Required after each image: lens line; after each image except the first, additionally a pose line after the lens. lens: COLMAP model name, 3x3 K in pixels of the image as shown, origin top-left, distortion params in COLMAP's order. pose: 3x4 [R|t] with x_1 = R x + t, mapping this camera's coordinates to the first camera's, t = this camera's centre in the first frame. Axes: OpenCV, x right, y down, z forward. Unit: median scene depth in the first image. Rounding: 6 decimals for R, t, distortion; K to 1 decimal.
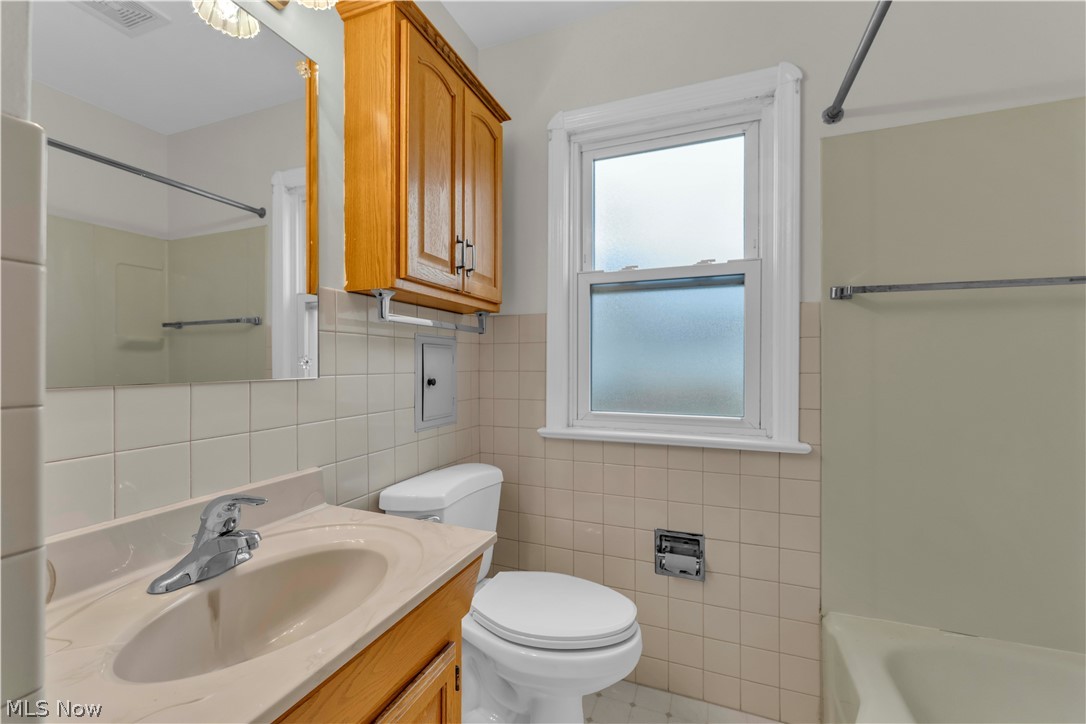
lens RADIAL K [[453.0, 0, 539.2], [0, 453.0, 363.1], [0, 0, 1]] dist [0.000229, 0.000482]
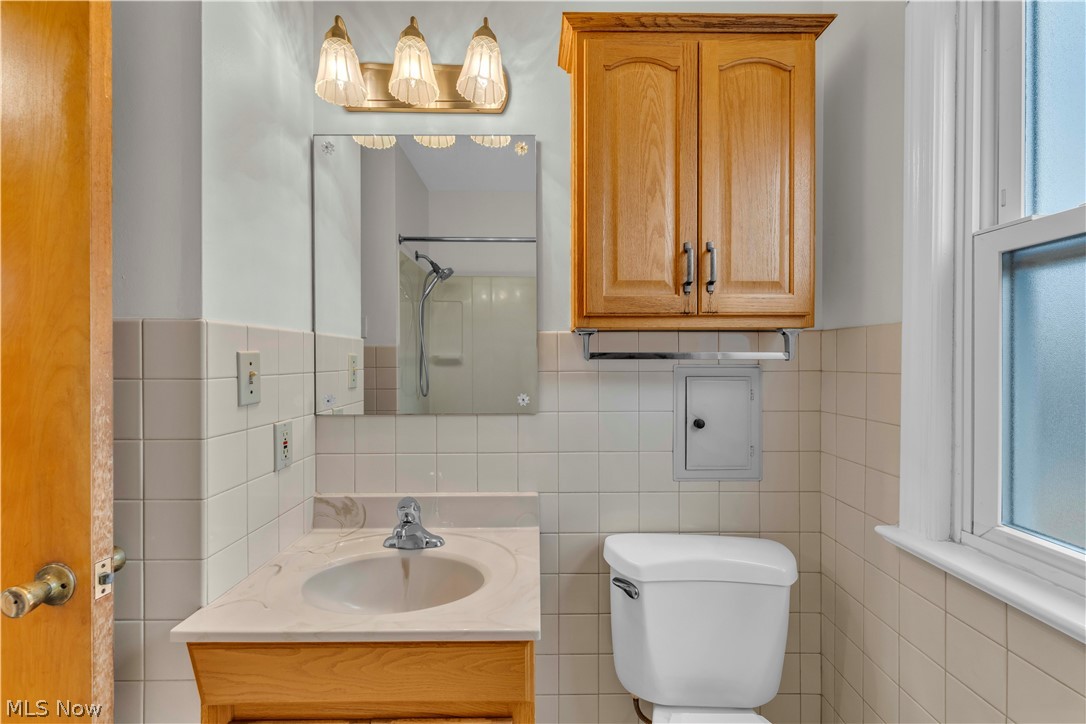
lens RADIAL K [[453.0, 0, 539.2], [0, 453.0, 363.1], [0, 0, 1]] dist [0.000229, 0.000482]
pose [[0.365195, 0.001898, -0.930929, 0.454541], [0.005172, 0.999978, 0.004068, -0.079093], [0.930917, -0.006300, 0.365177, 0.476118]]
